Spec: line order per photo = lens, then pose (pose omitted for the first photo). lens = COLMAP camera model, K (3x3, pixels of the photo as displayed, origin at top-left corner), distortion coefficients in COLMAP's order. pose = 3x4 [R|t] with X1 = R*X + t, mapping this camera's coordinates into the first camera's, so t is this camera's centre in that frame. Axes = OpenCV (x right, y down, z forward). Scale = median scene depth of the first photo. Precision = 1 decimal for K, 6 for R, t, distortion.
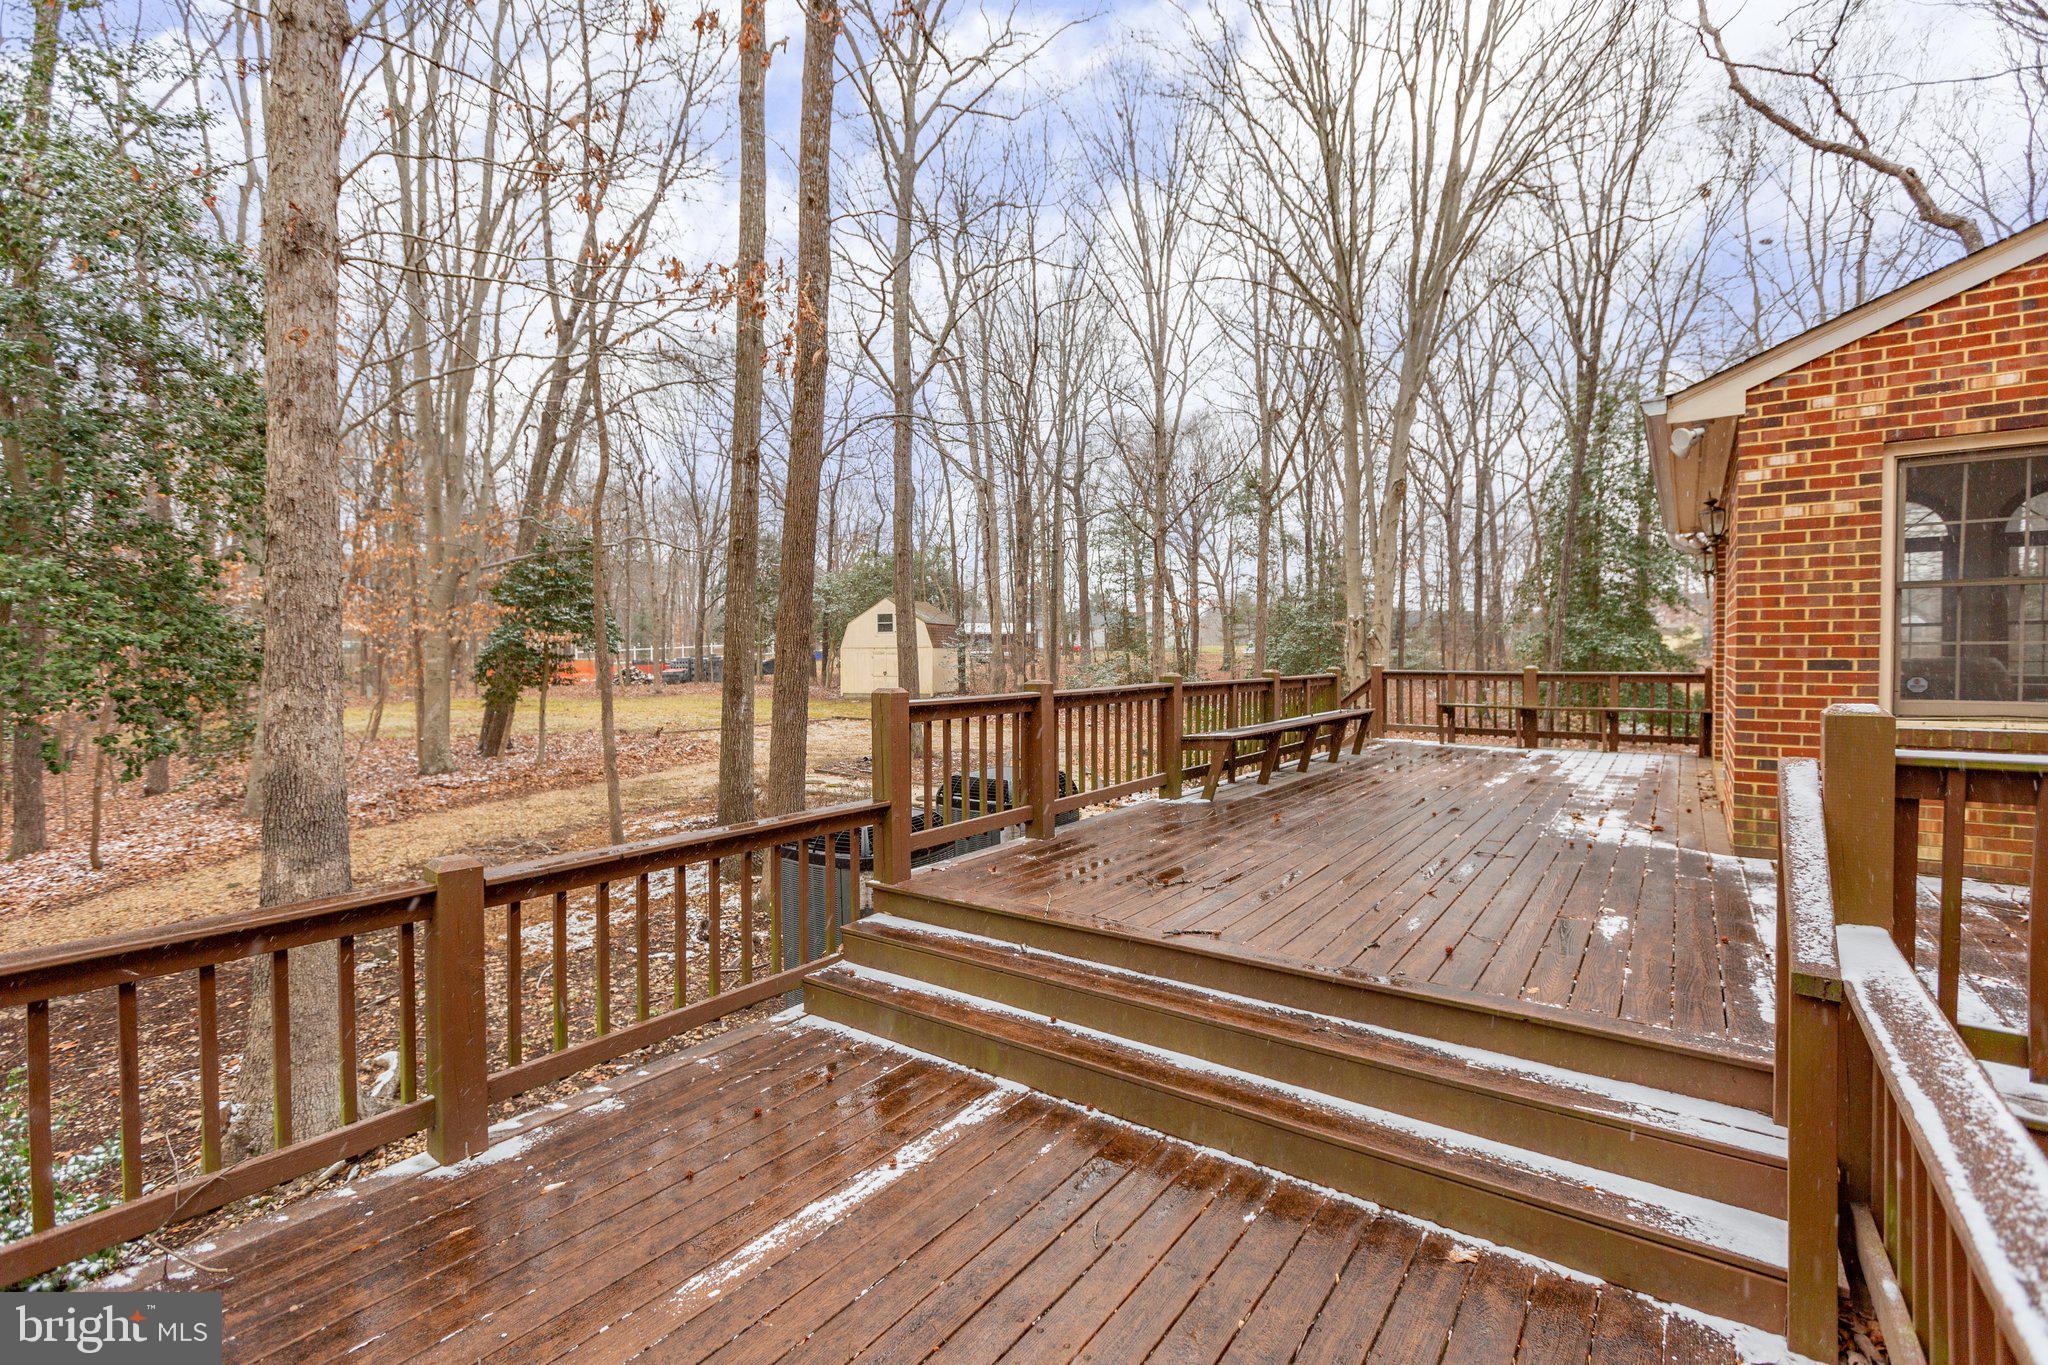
lens RADIAL K [[930.9, 0, 1019.7], [0, 930.9, 672.5], [0, 0, 1]] dist [0.000806, -0.000073]
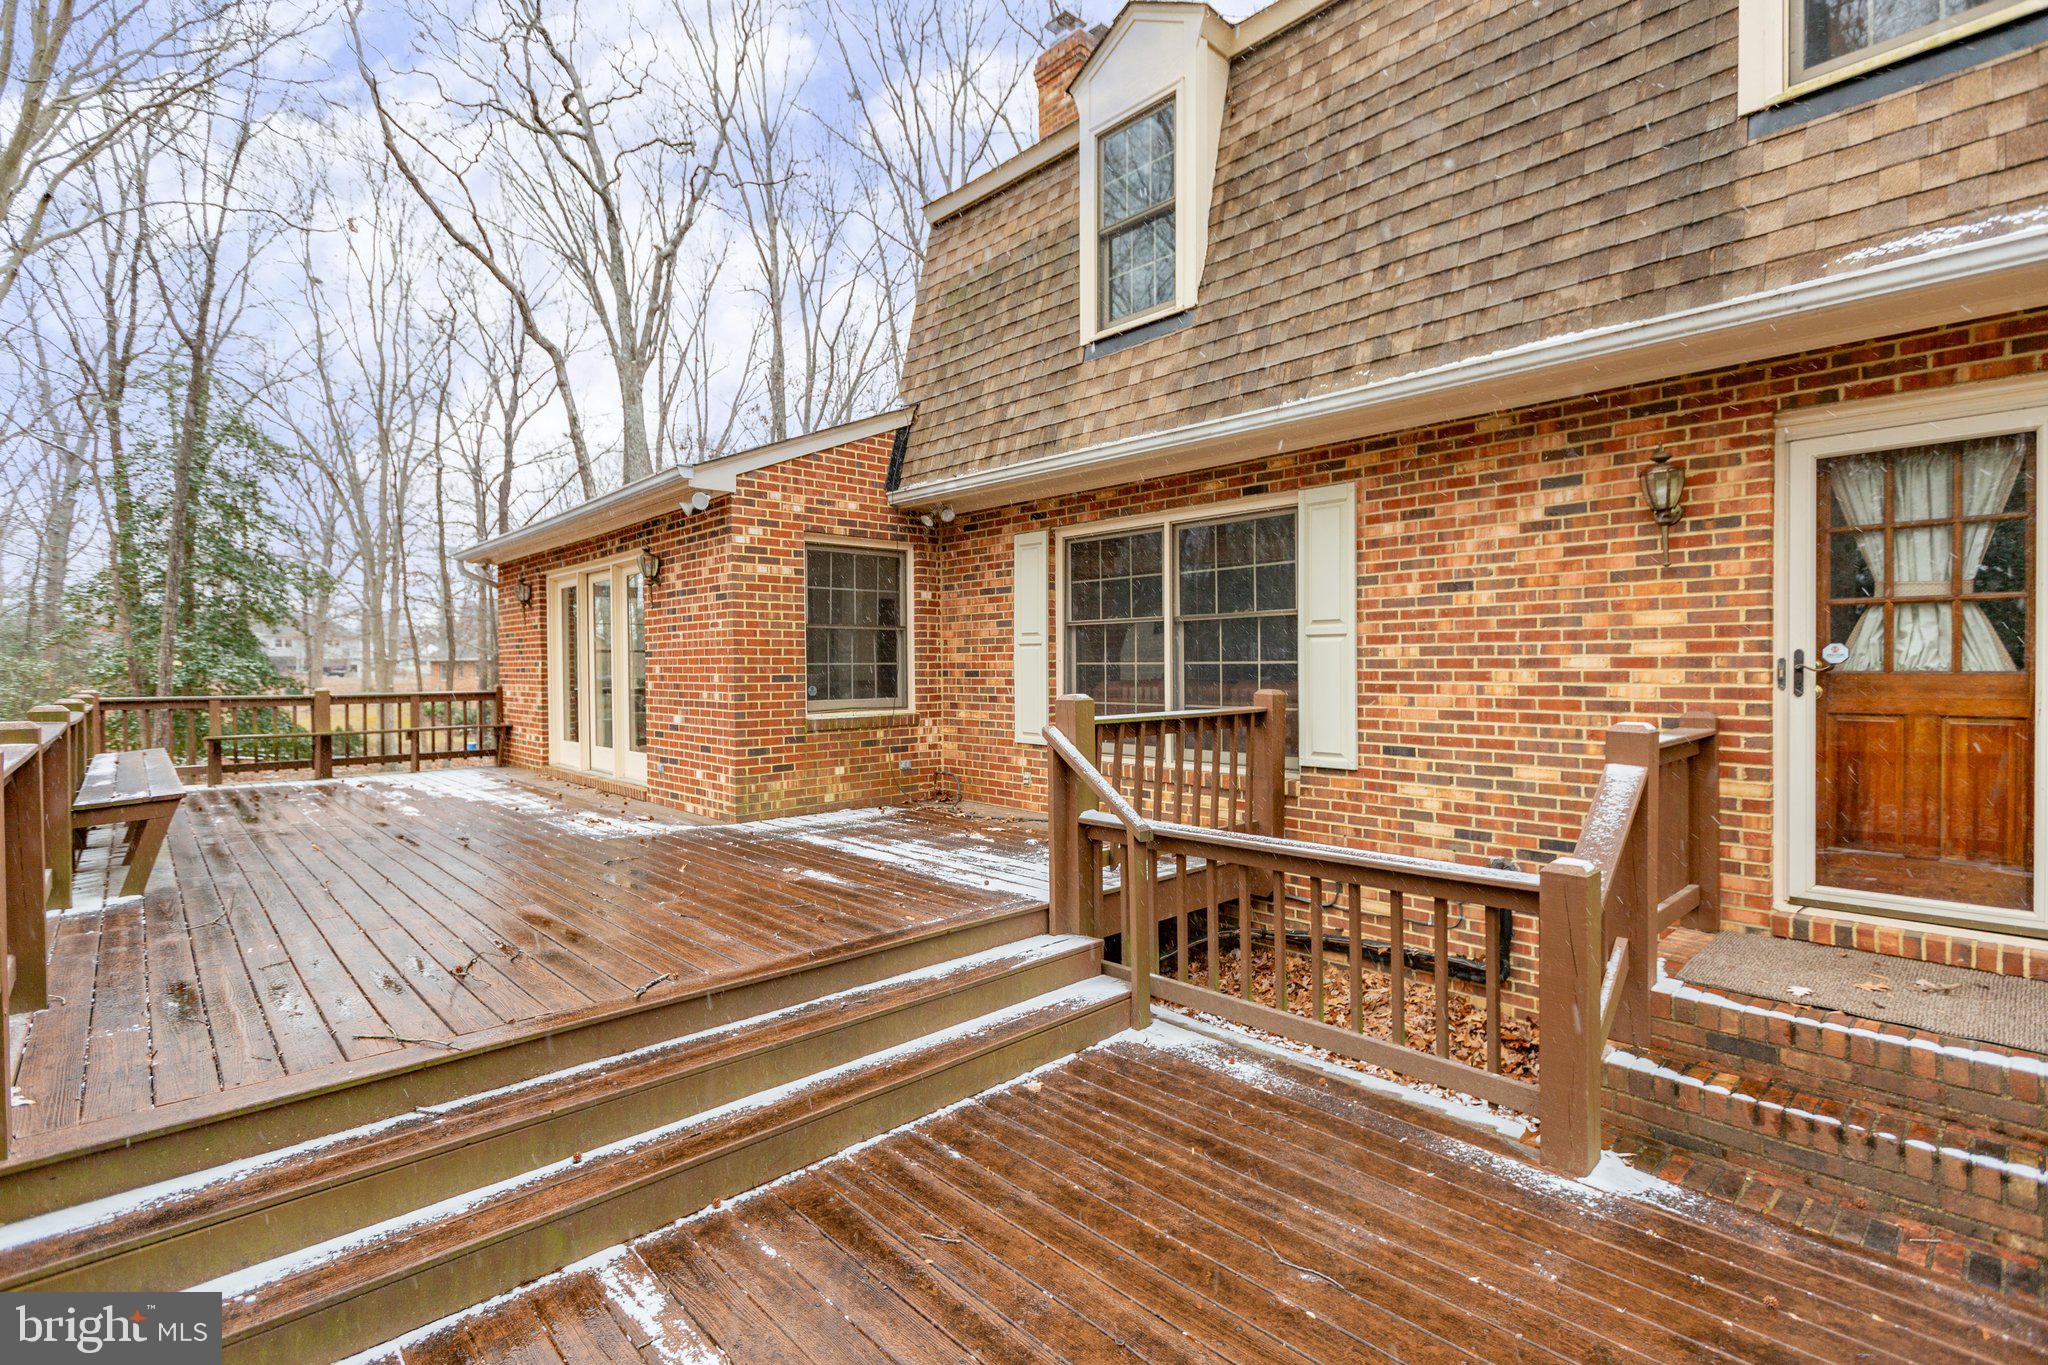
lens RADIAL K [[930.9, 0, 1014.3], [0, 930.9, 666.1], [0, 0, 1]] dist [0.000806, -0.000073]
pose [[0.181145, 0.005567, 0.983441, -0.661924], [0.025315, 0.999626, -0.010321, -0.005215], [-0.983131, 0.026765, 0.180936, 0.528341]]
